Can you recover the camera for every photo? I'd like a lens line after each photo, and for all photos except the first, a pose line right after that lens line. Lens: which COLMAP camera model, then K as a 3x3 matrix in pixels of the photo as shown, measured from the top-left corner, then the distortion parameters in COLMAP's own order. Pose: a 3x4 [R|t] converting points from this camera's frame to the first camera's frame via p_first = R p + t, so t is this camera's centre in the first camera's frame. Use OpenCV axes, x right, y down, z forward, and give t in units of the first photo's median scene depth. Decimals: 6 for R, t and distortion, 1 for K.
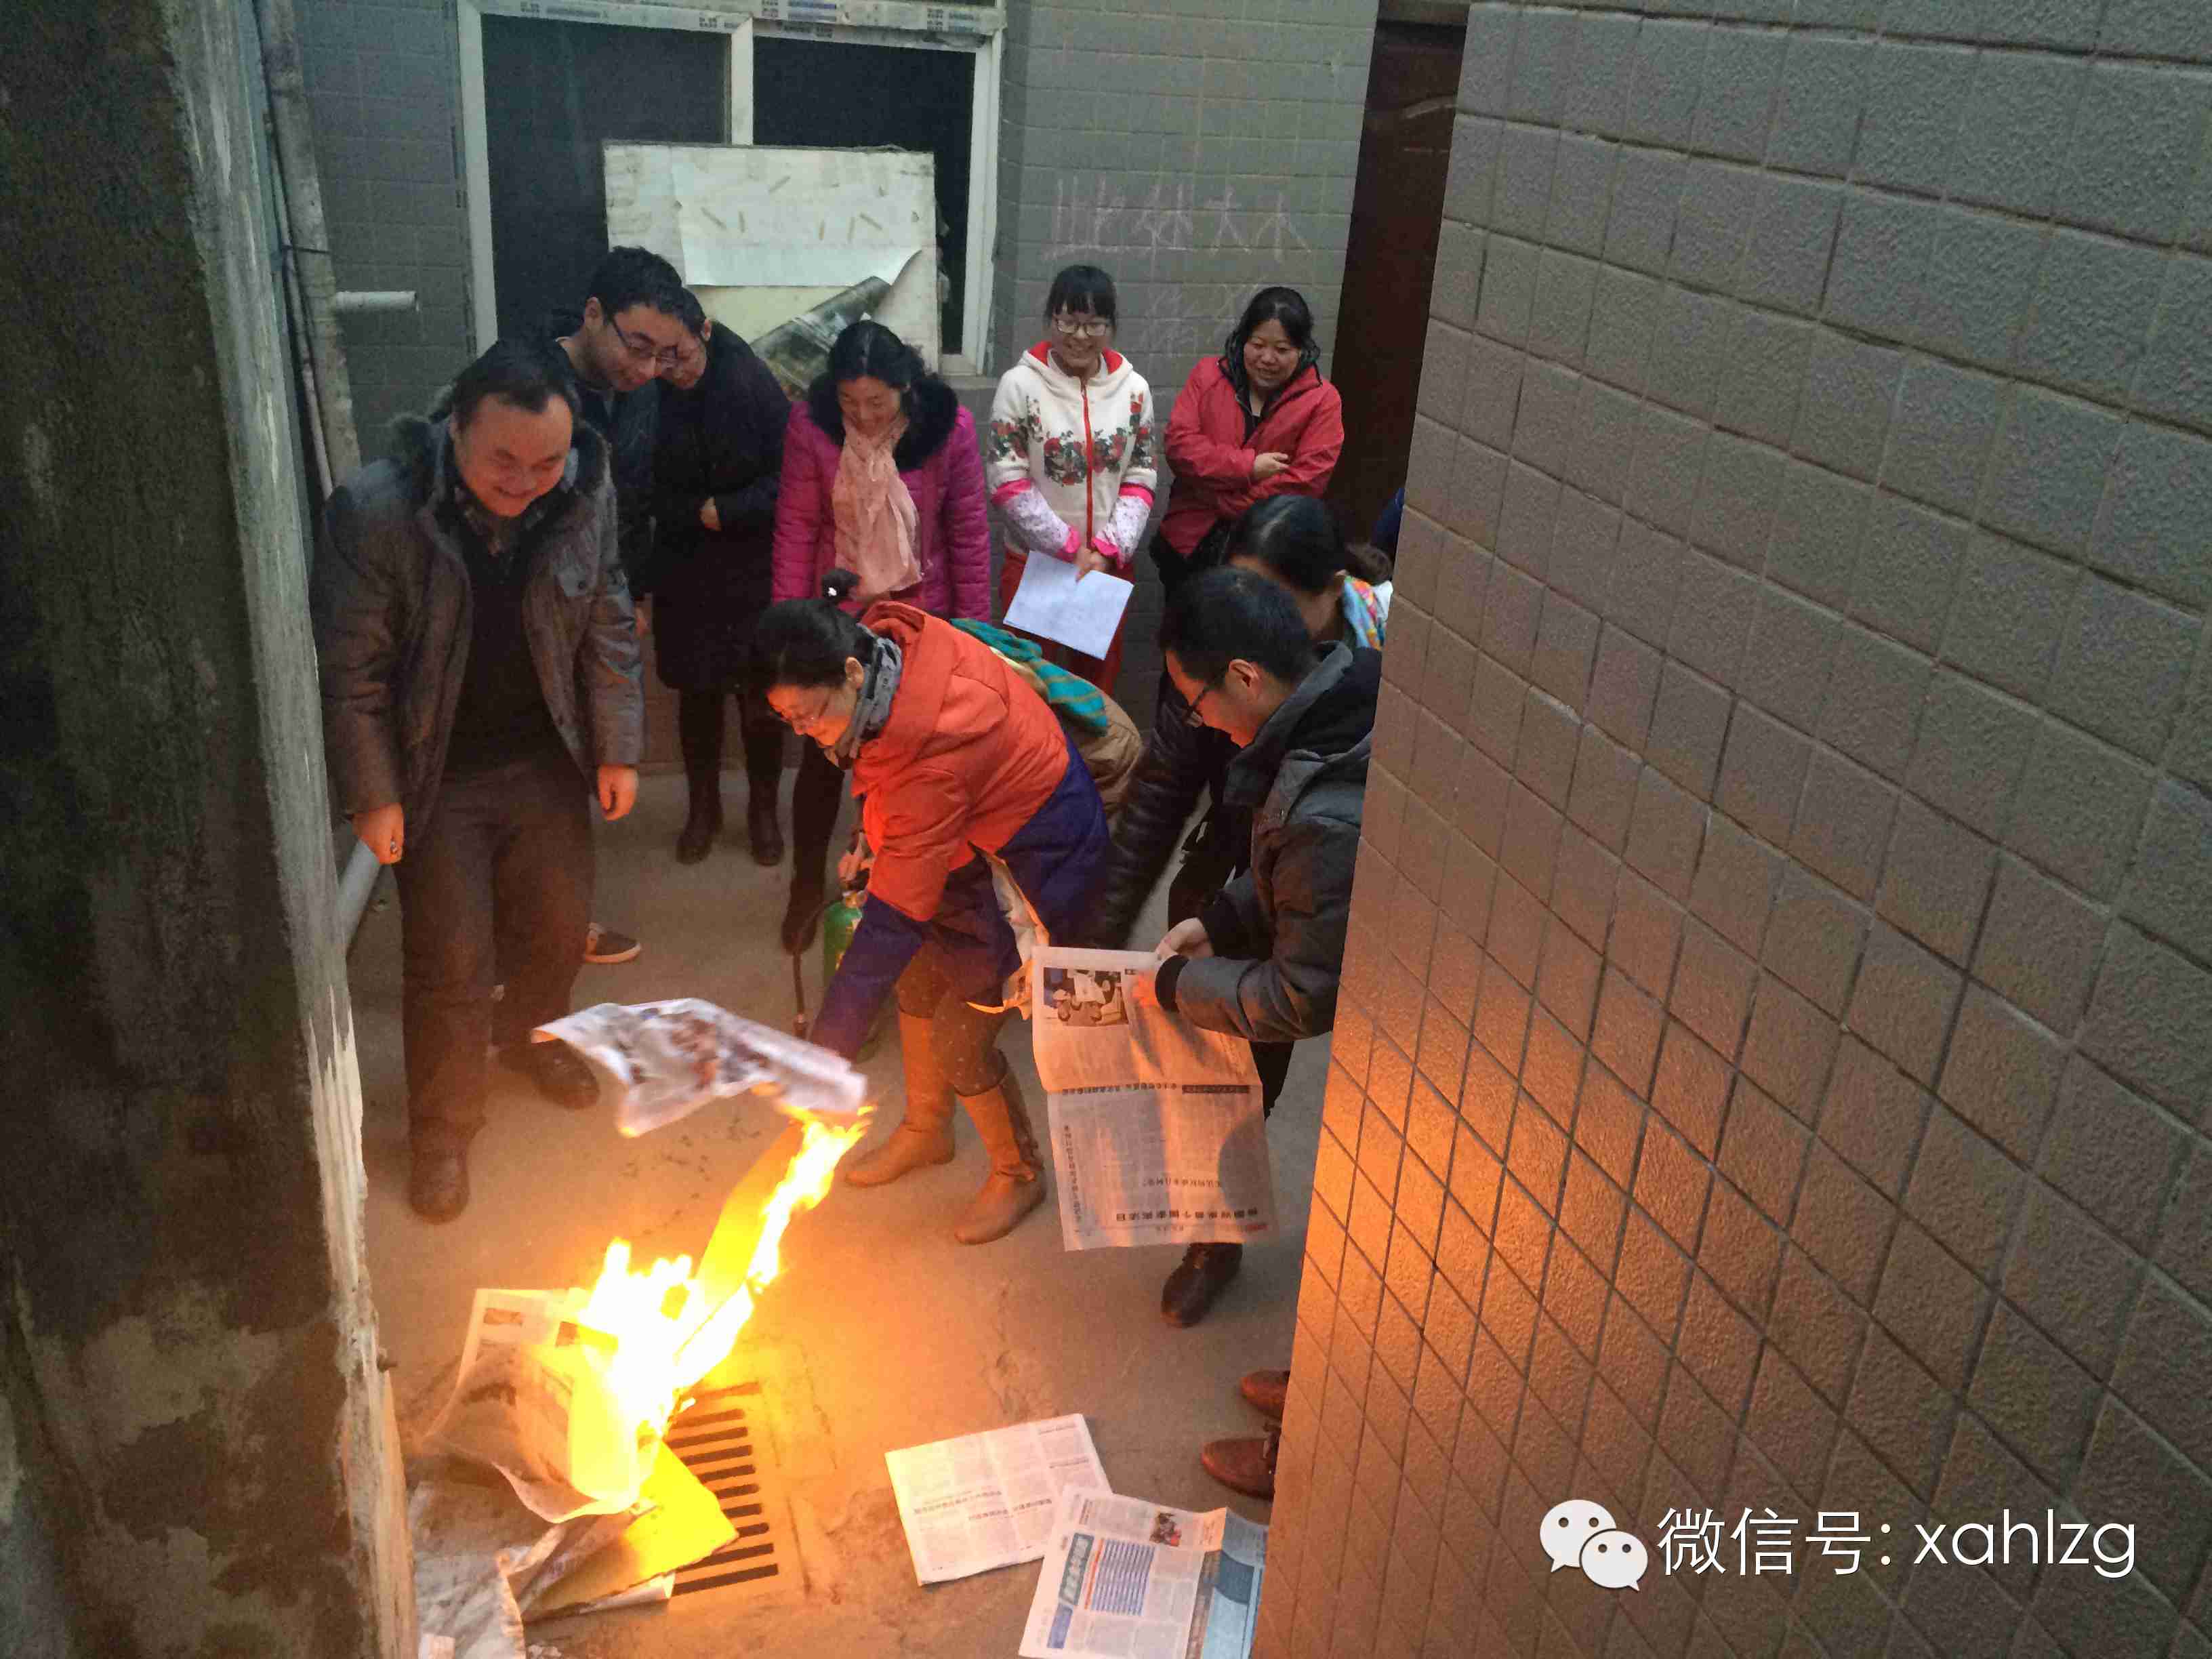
lens RADIAL K [[1886.6, 0, 1108.7], [0, 1886.6, 828.5], [0, 0, 1]] dist [0.050064, -0.052324]
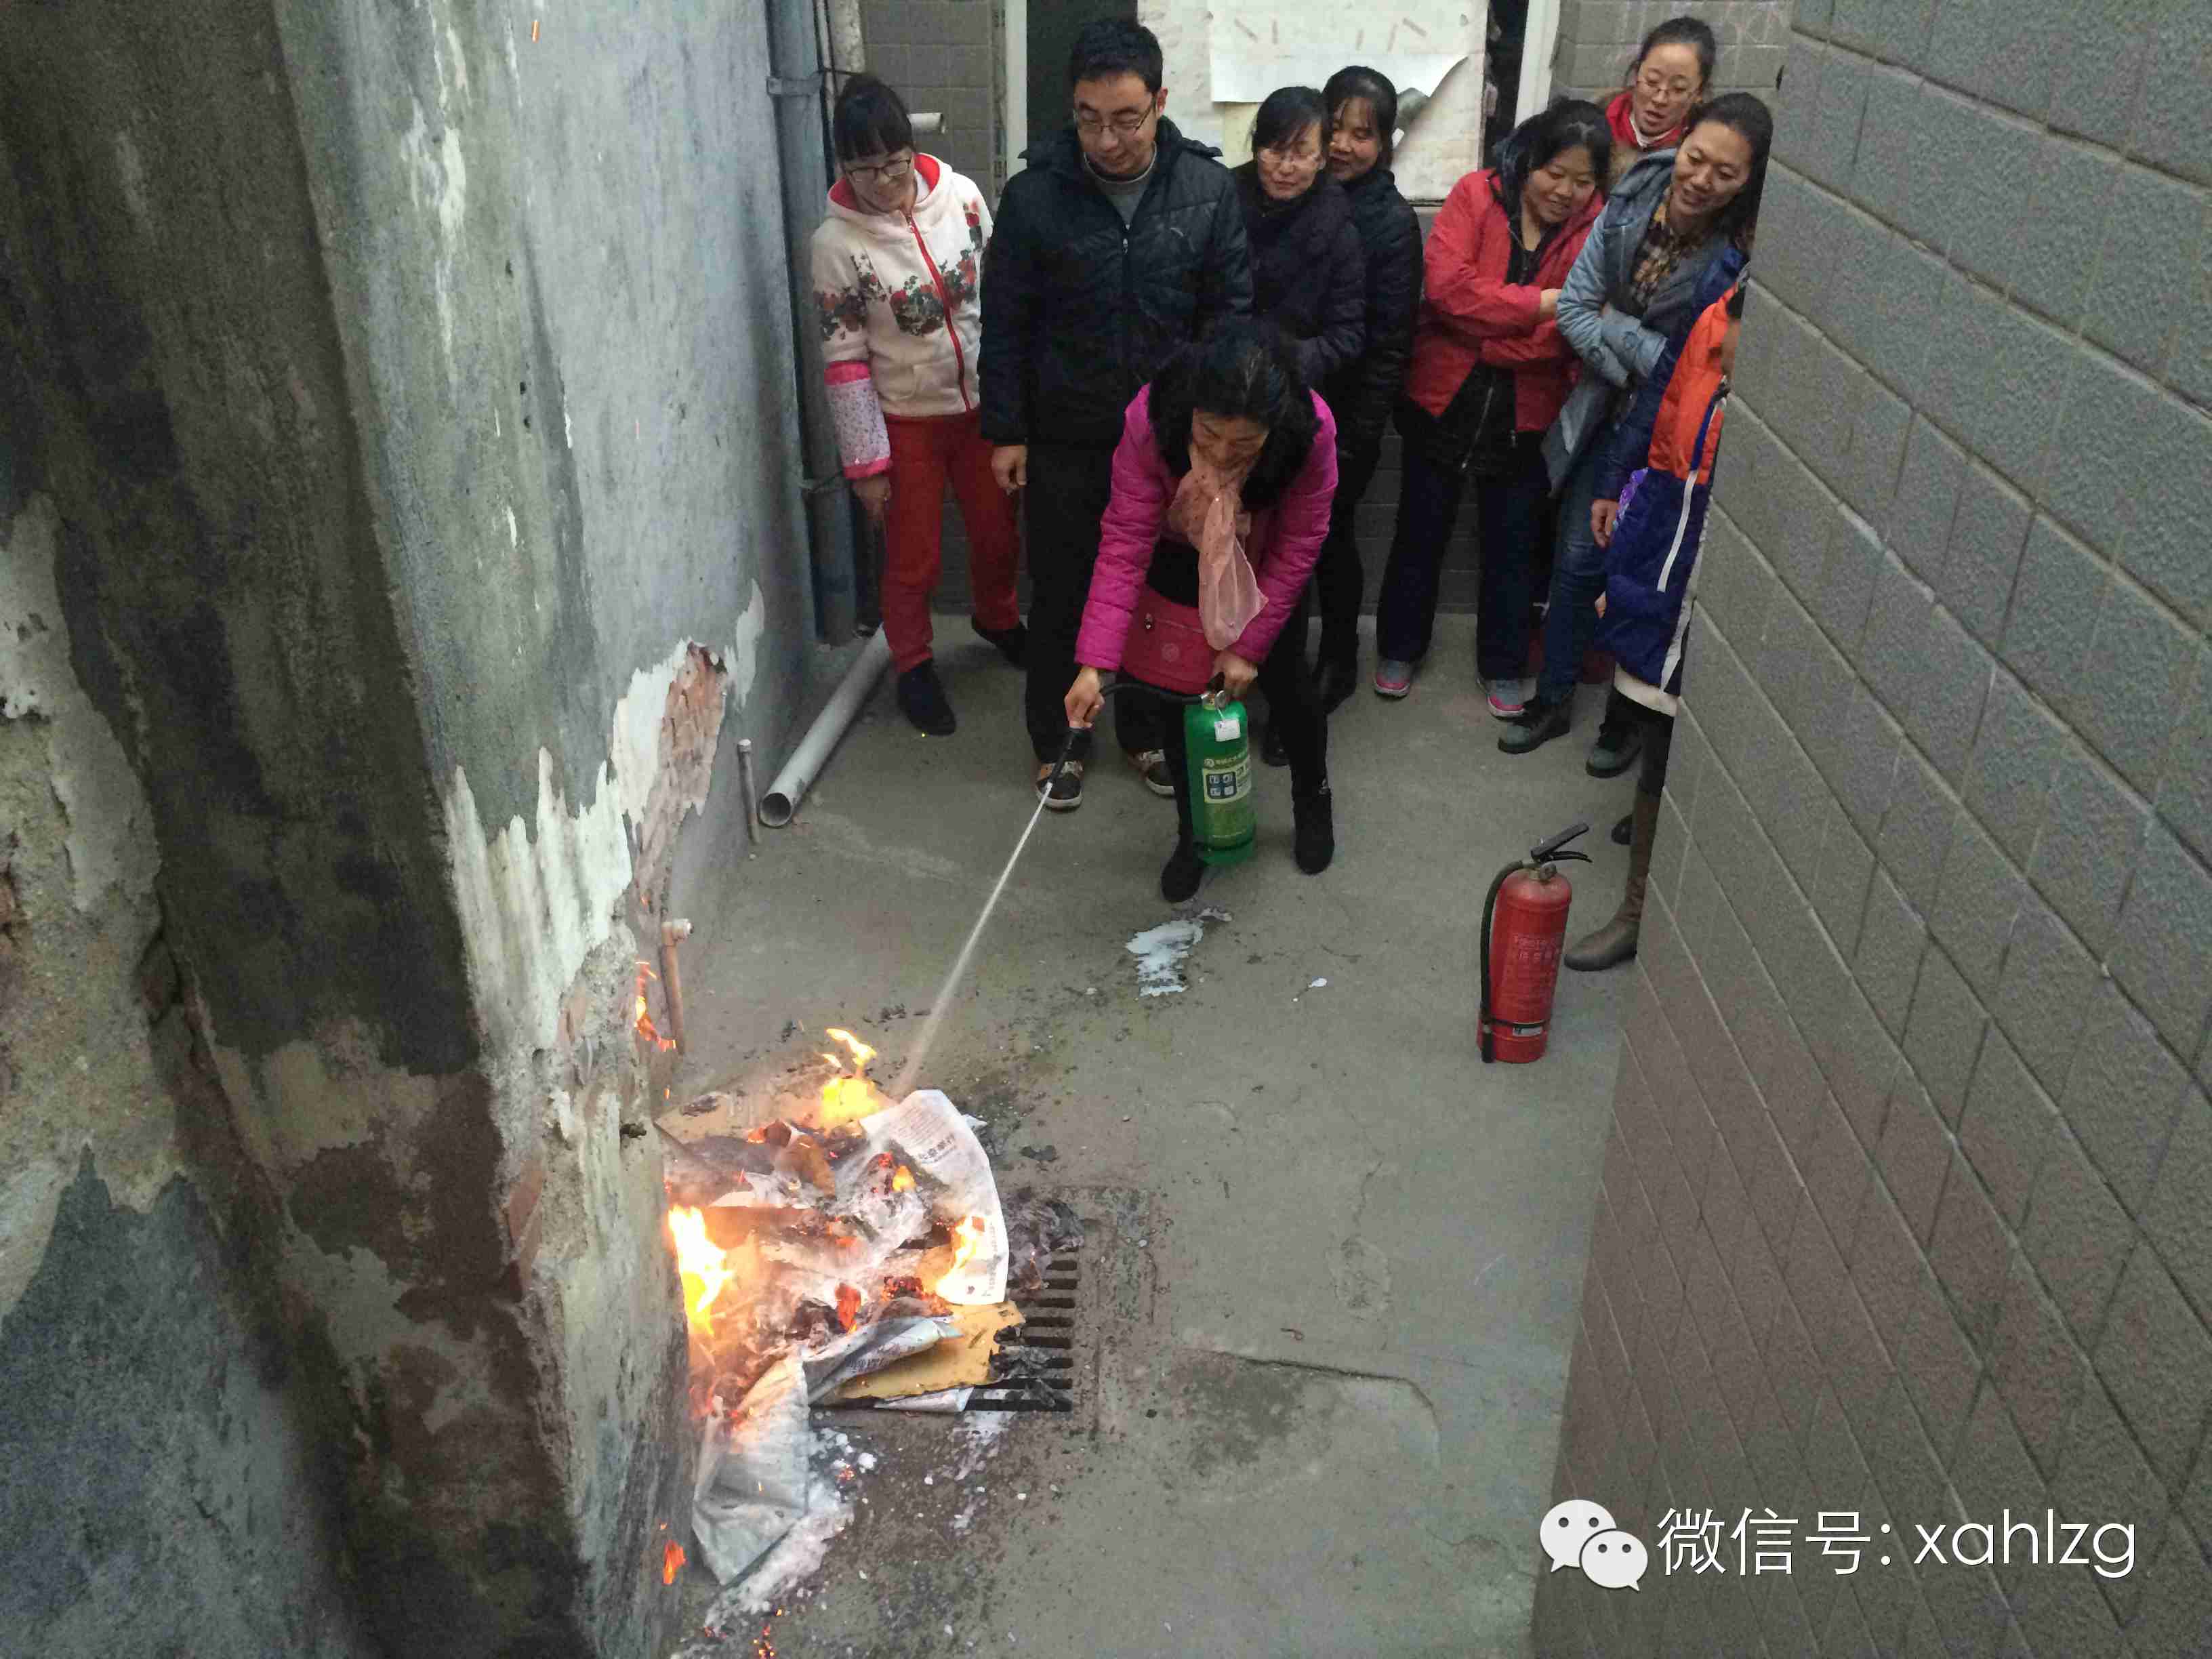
lens RADIAL K [[1886.6, 0, 1098.1], [0, 1886.6, 831.1], [0, 0, 1]] dist [0.050064, -0.052324]
pose [[0.939657, 0.104113, -0.325892, 0.221608], [-0.082033, 0.993348, 0.080816, 0.022072], [0.332138, -0.049205, 0.941946, 0.168294]]
